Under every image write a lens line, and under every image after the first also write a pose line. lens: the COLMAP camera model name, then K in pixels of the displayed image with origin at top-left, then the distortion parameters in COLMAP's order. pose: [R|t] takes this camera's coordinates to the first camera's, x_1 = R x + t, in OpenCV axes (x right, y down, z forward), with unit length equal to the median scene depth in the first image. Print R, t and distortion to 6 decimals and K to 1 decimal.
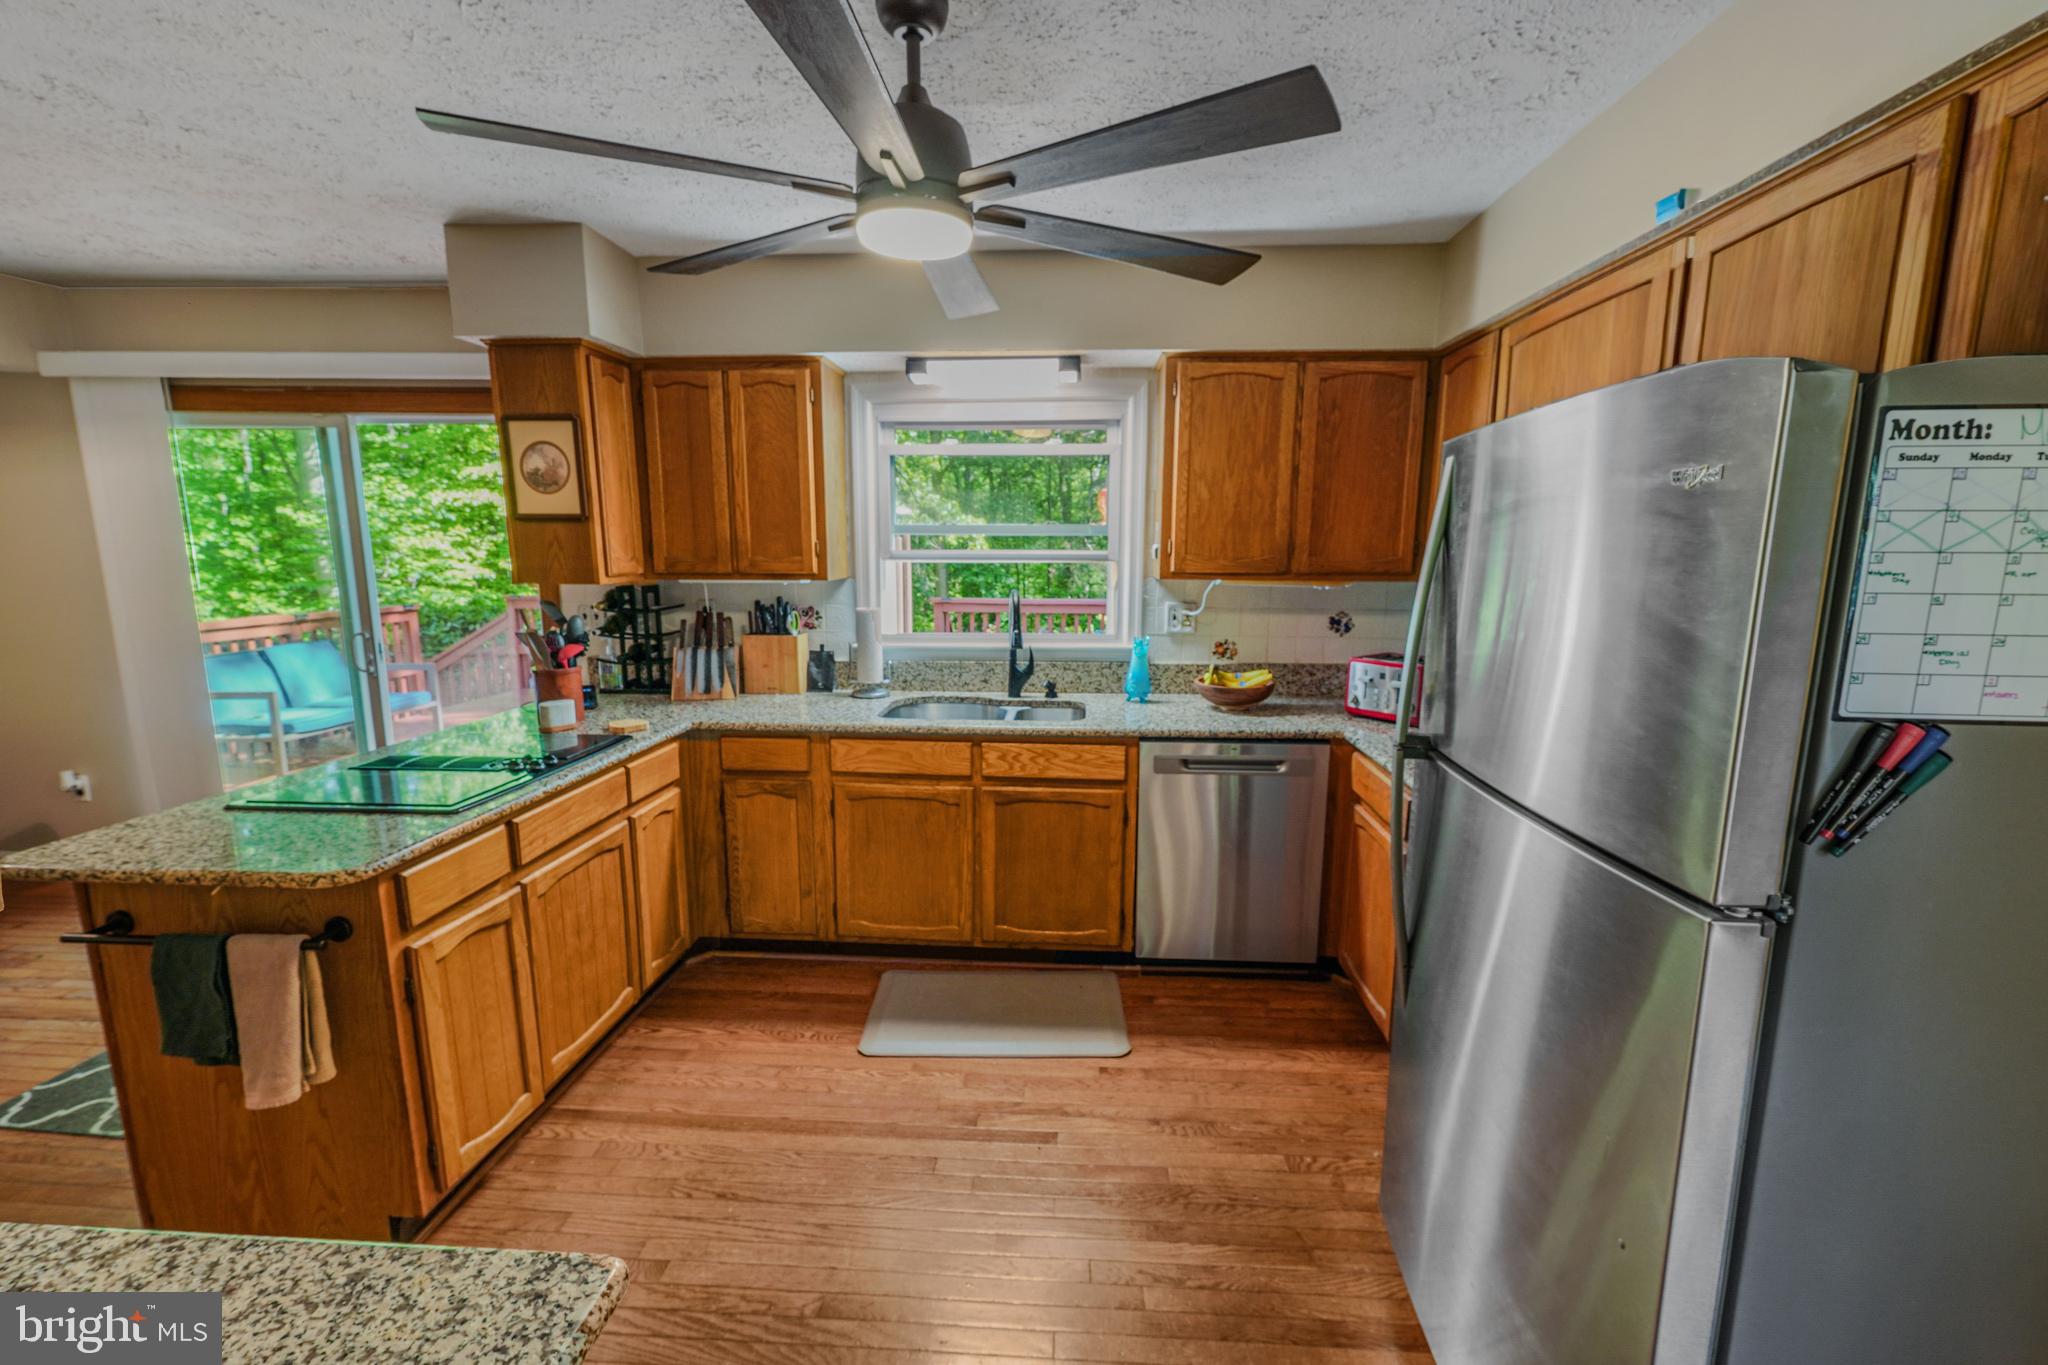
lens RADIAL K [[856.4, 0, 1024.0], [0, 856.4, 682.5], [0, 0, 1]] dist [0.000169, -0.001141]
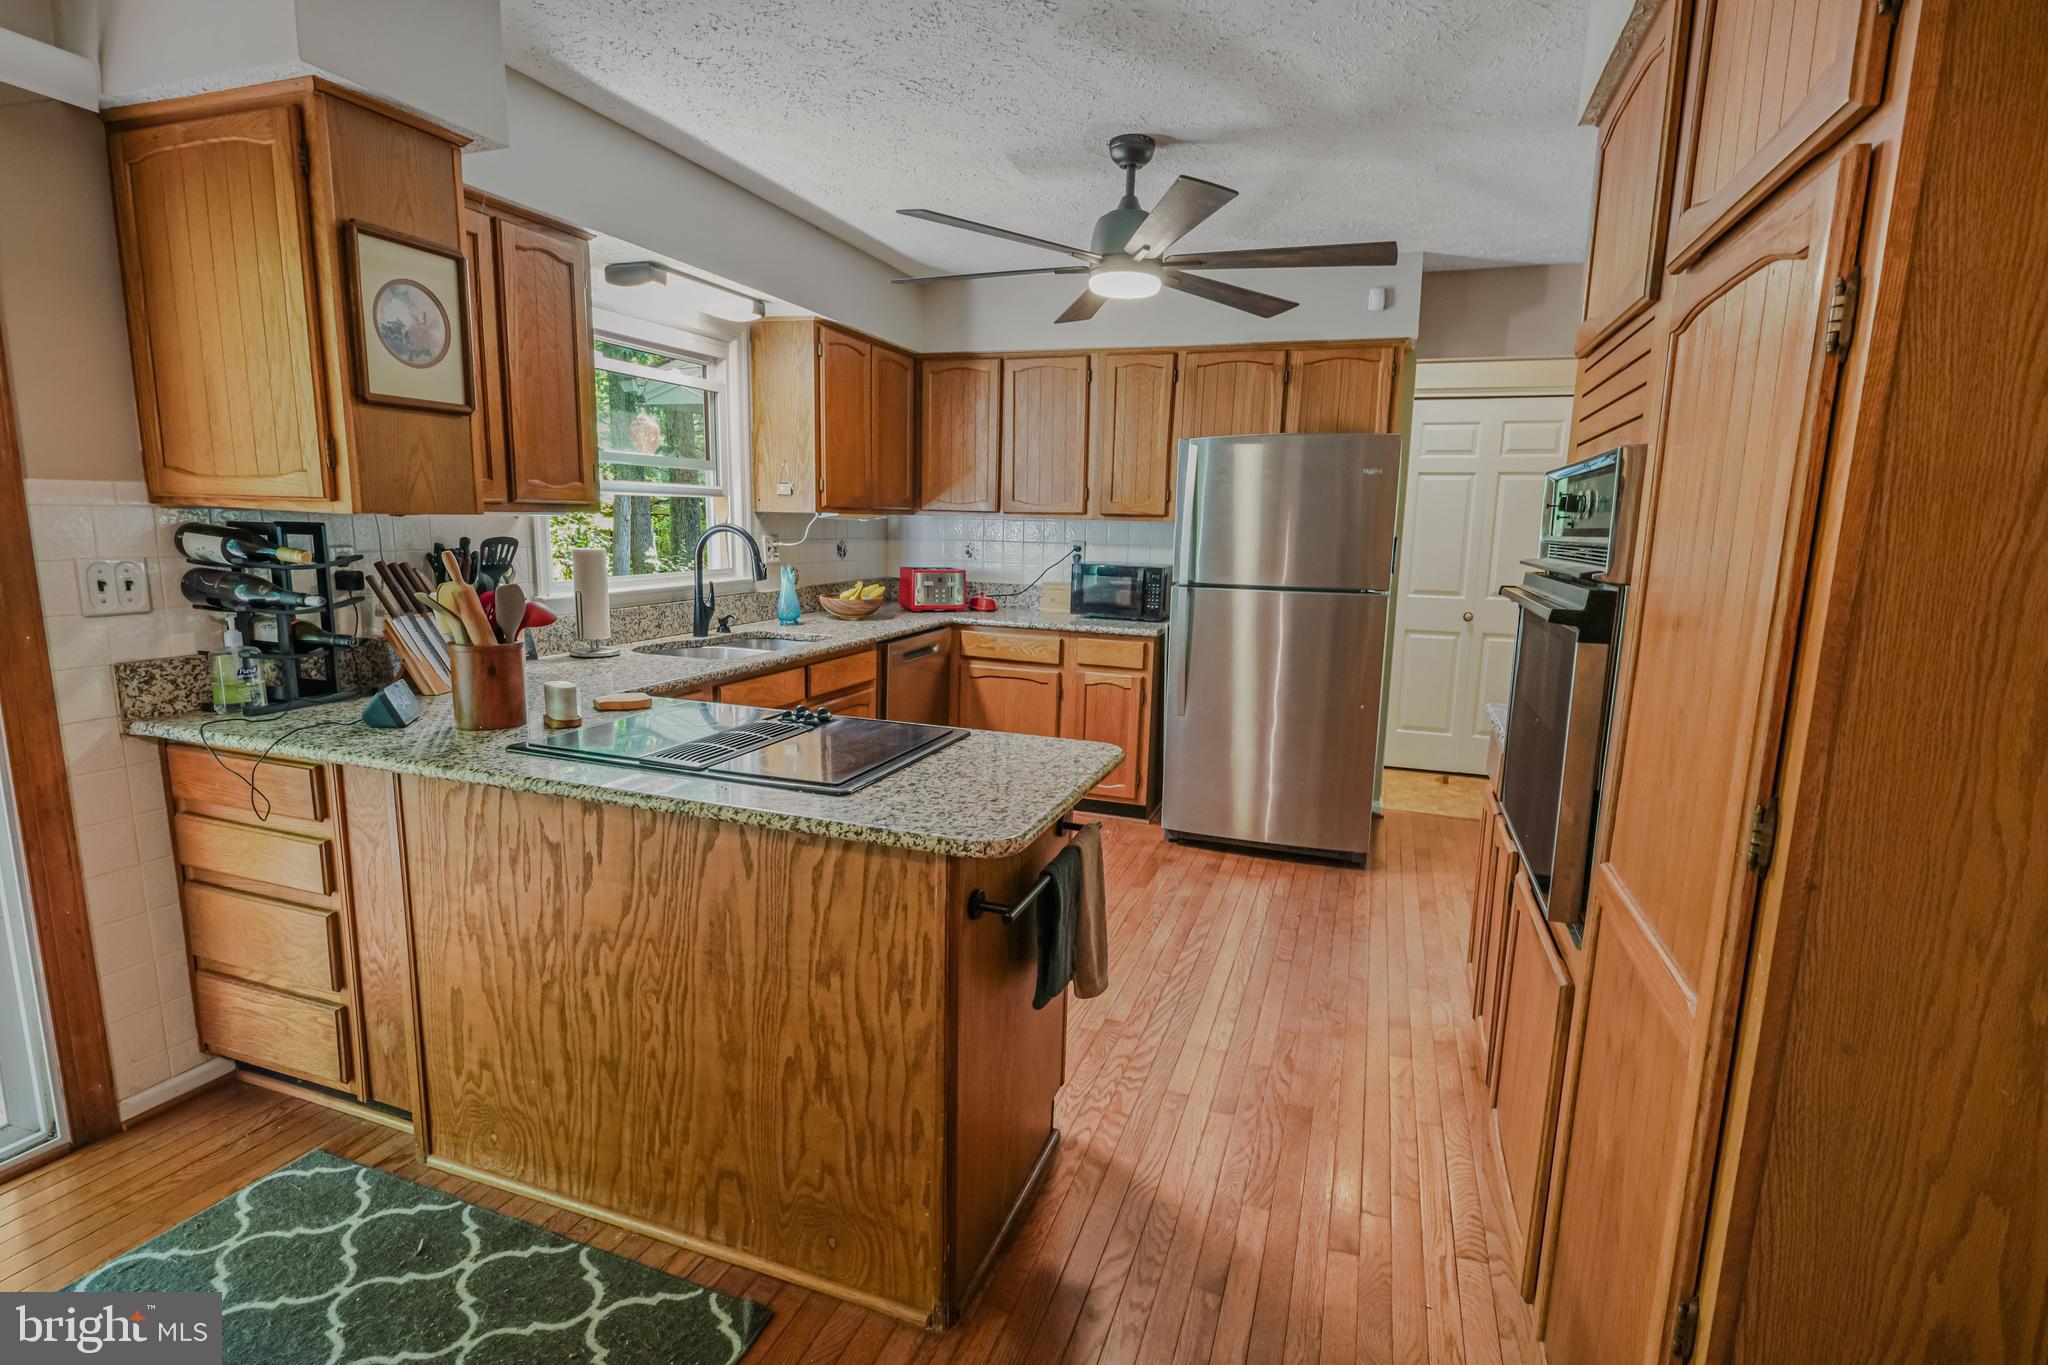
lens RADIAL K [[989.8, 0, 1024.0], [0, 989.8, 682.5], [0, 0, 1]] dist [-0.001427, -0.000323]
pose [[0.276452, -0.157955, 0.947958, -1.069369], [0.133655, 0.983134, 0.124838, -0.024639], [-0.951688, 0.092188, 0.292900, 0.364999]]
